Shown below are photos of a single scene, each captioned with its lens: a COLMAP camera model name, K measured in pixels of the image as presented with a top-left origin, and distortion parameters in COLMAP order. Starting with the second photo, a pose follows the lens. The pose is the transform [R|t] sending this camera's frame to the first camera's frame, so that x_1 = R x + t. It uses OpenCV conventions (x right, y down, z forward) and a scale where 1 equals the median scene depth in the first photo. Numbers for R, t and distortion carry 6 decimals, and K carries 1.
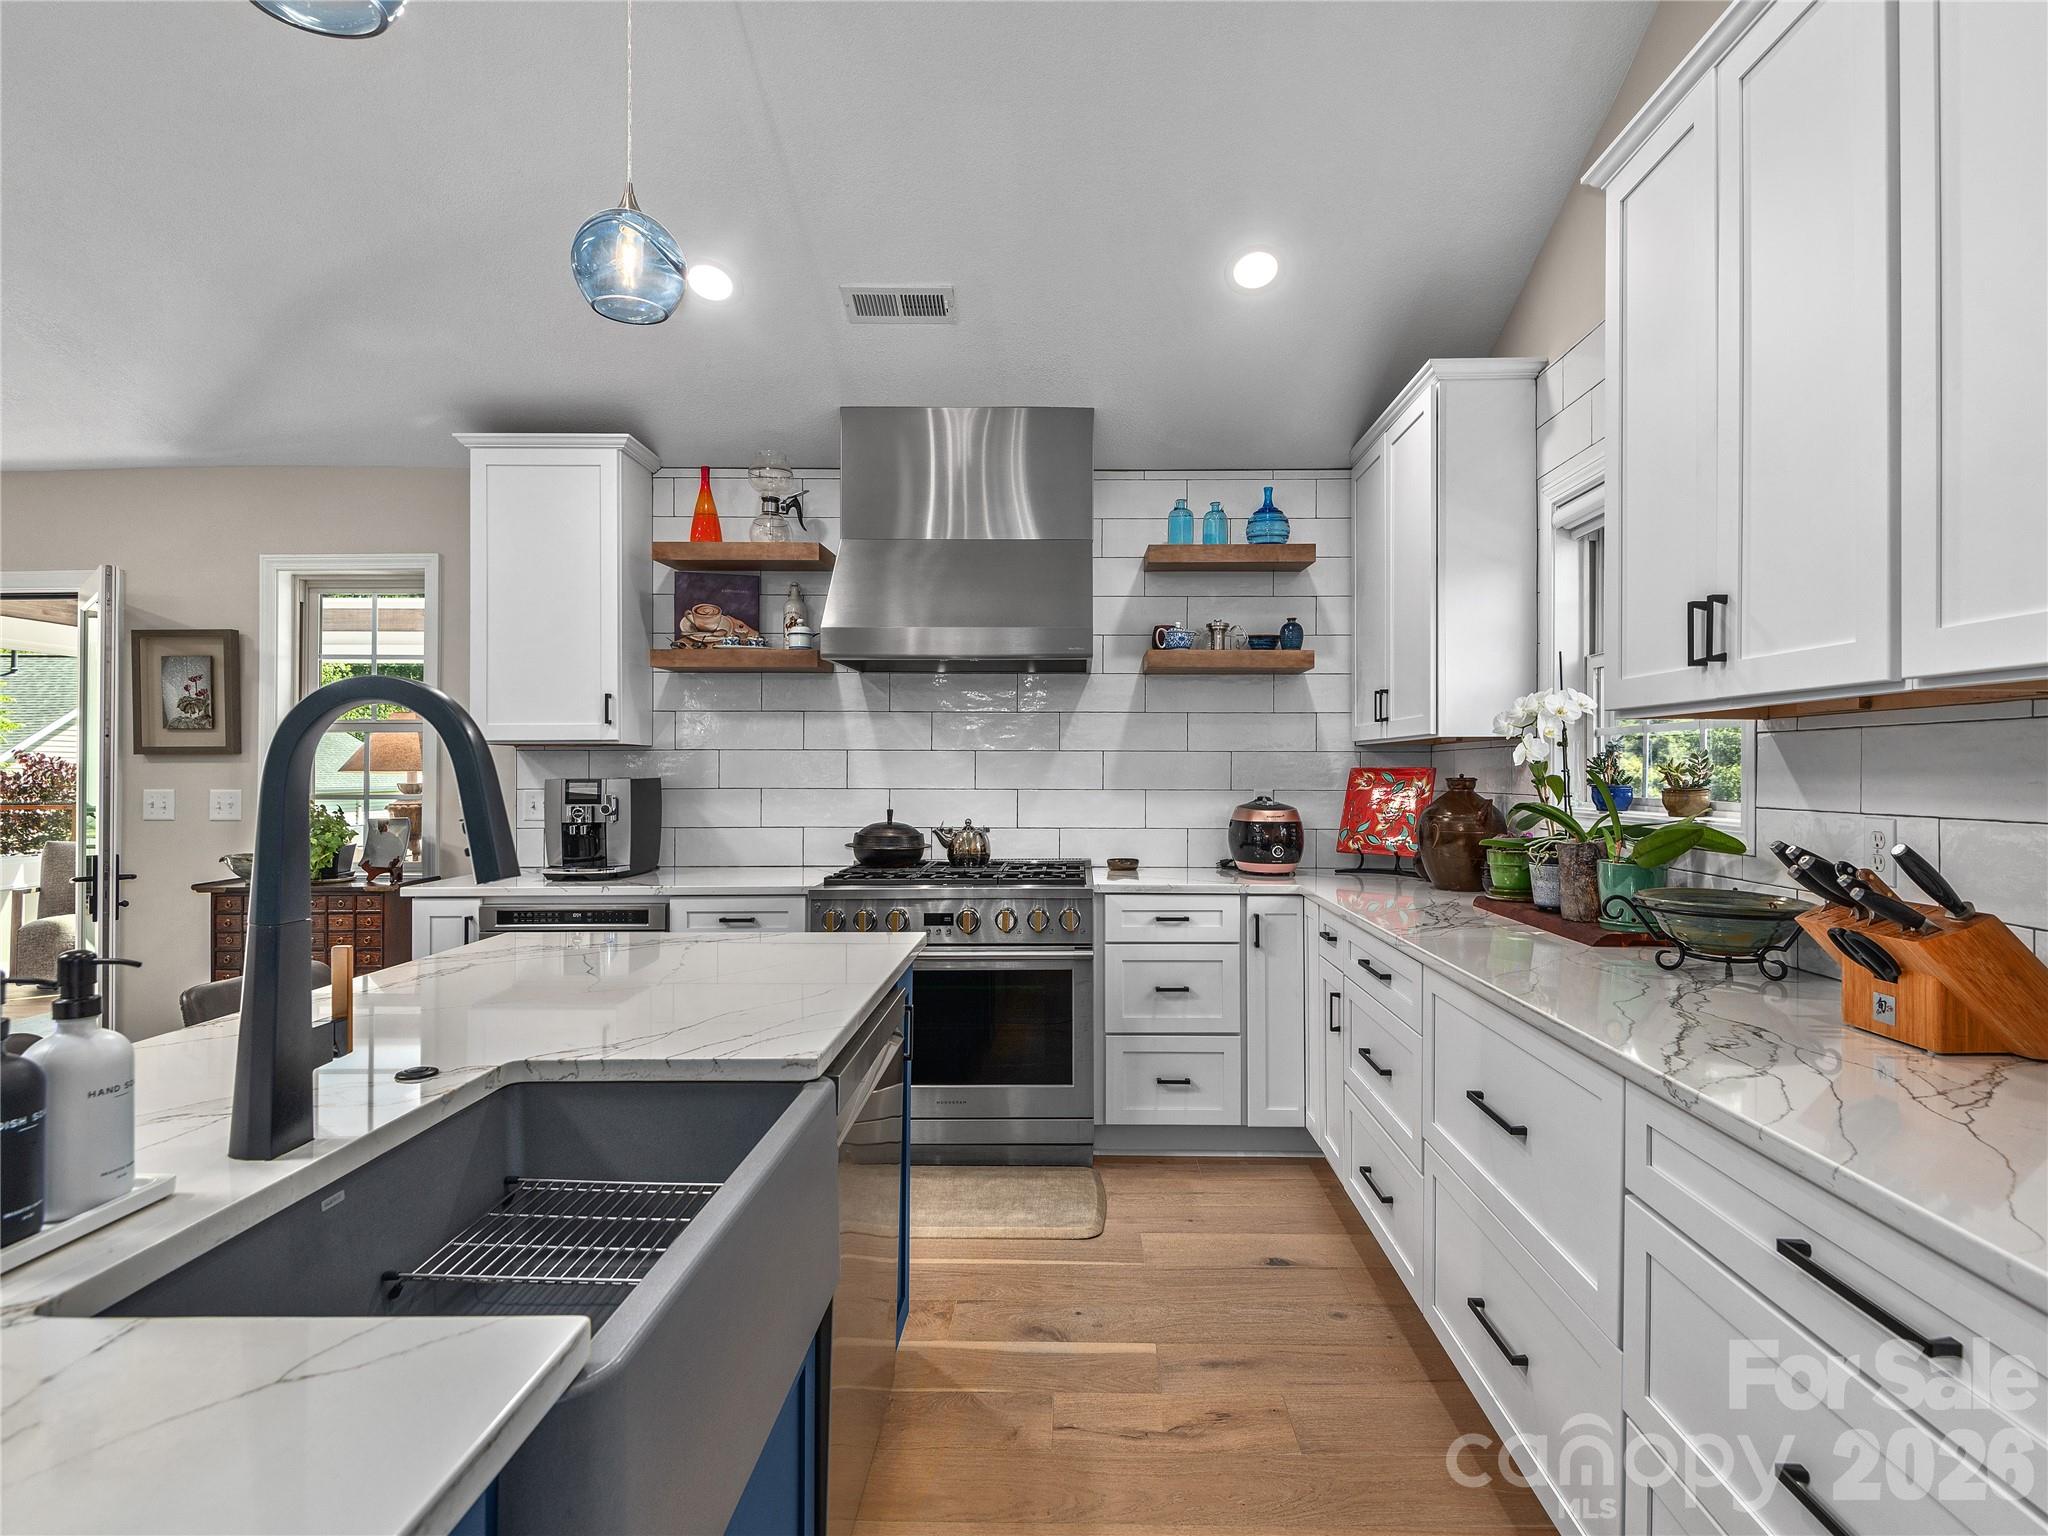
lens RADIAL K [[1019.6, 0, 1074.1], [0, 1019.6, 775.2], [0, 0, 1]] dist [0.037204, -0.000322]
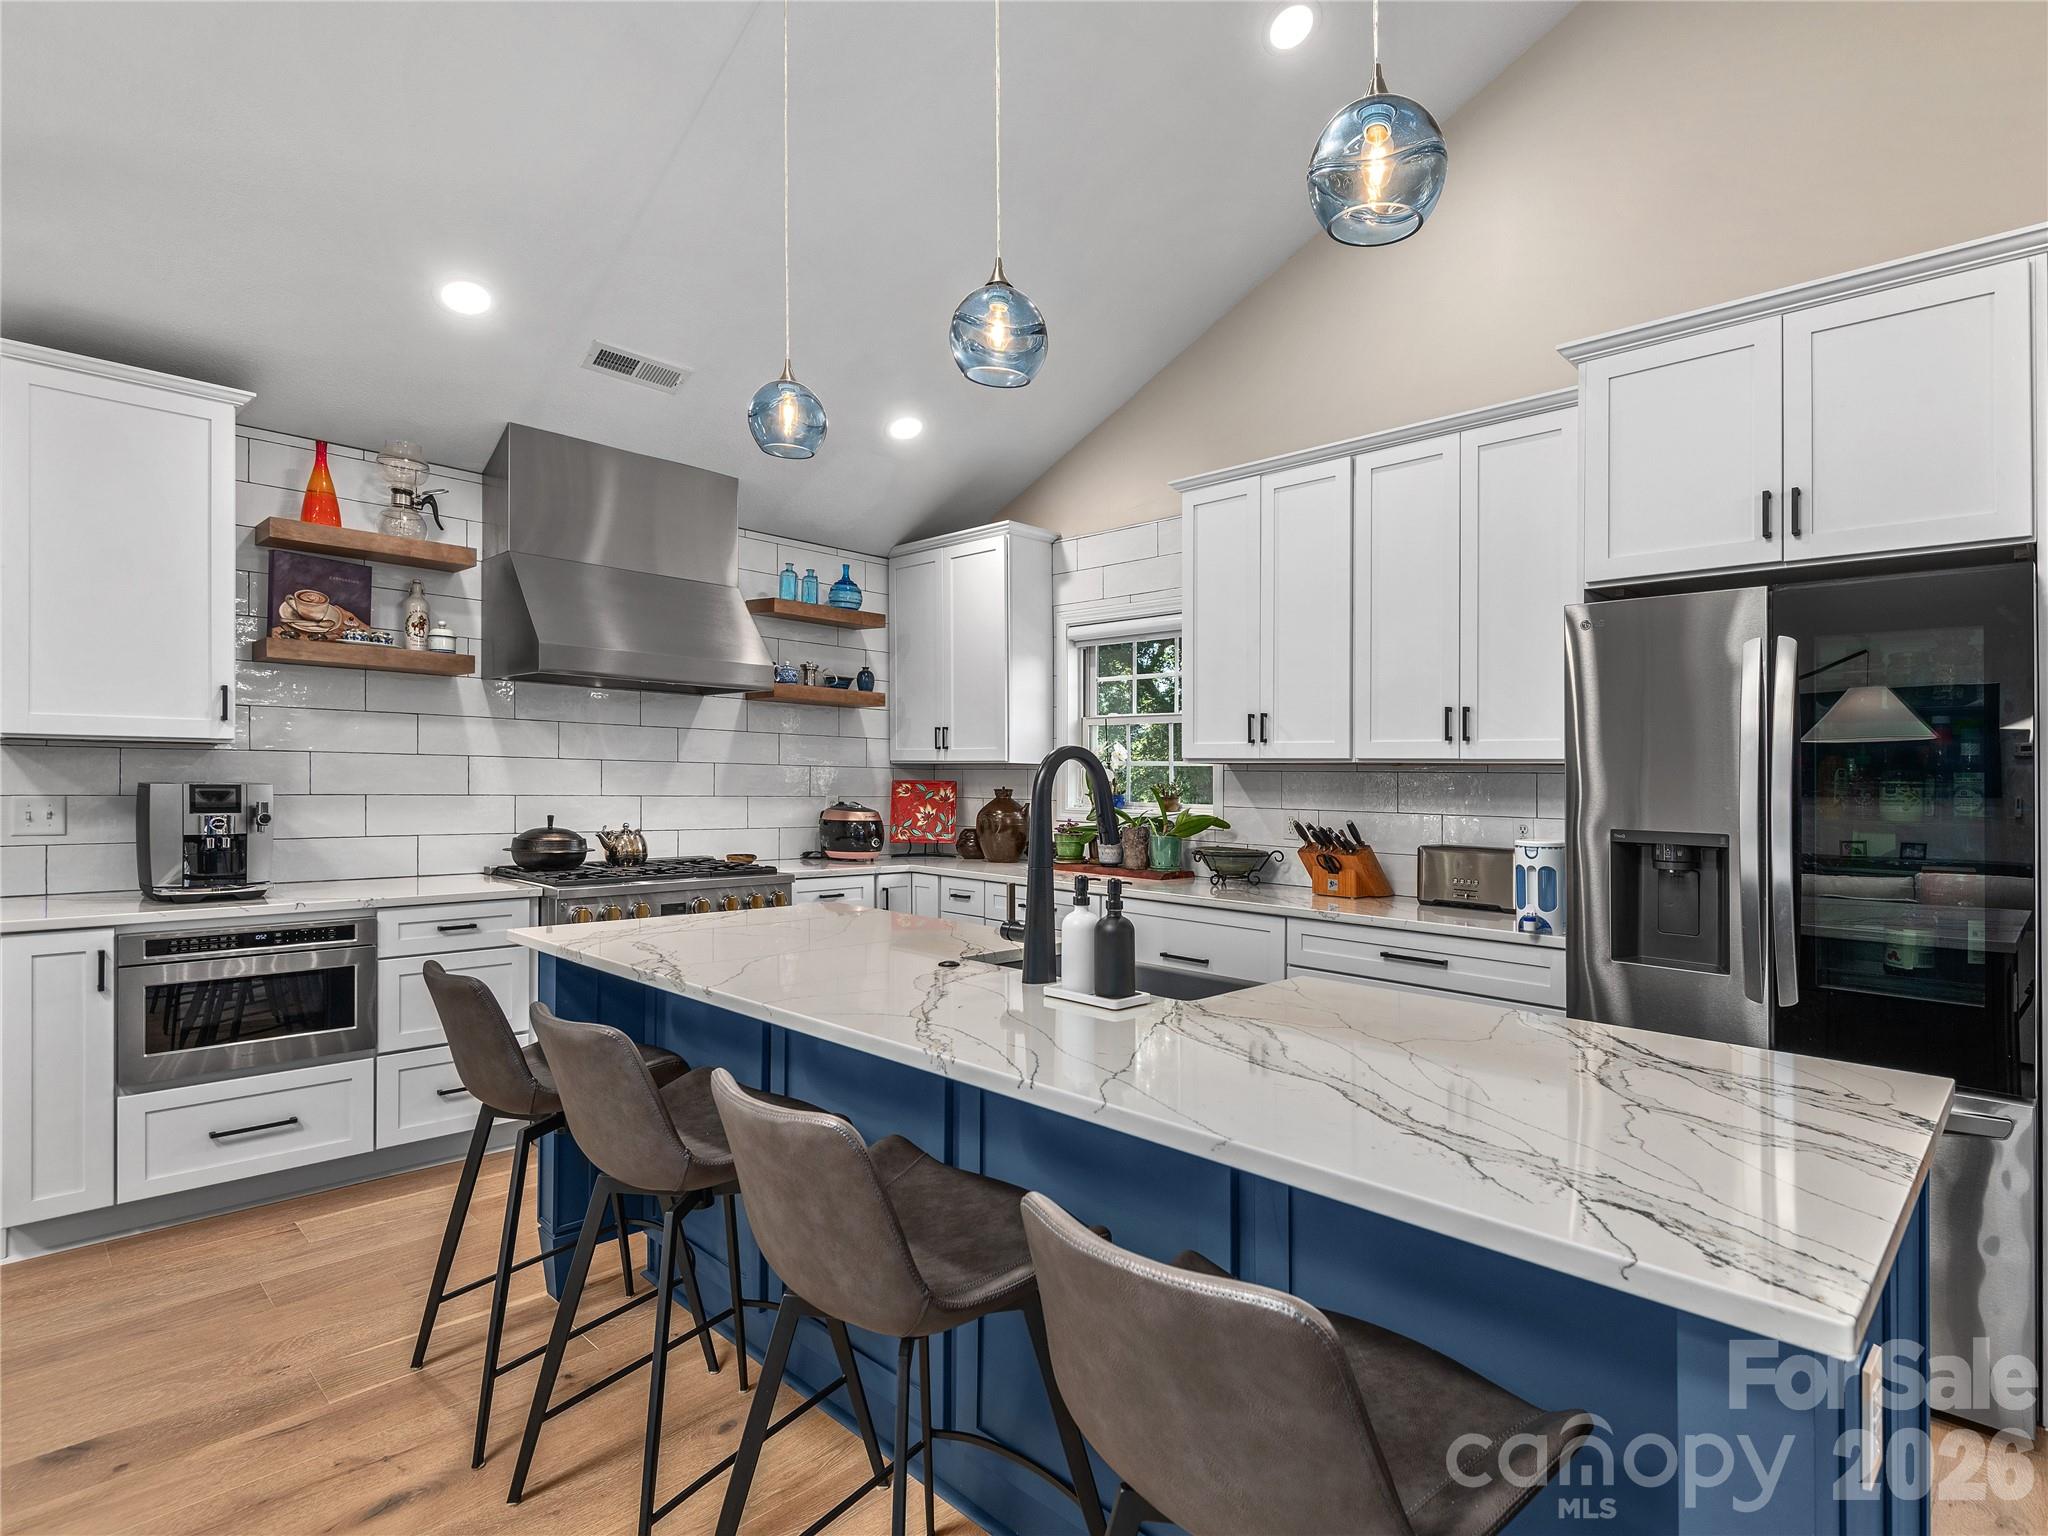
lens RADIAL K [[1061.9, 0, 1012.3], [0, 1061.9, 779.2], [0, 0, 1]] dist [0.027659, -0.000739]
pose [[0.704785, 0.011113, 0.709334, -0.625720], [-0.014039, 0.999900, -0.001716, -0.008201], [-0.709282, -0.008749, 0.704870, -0.110618]]
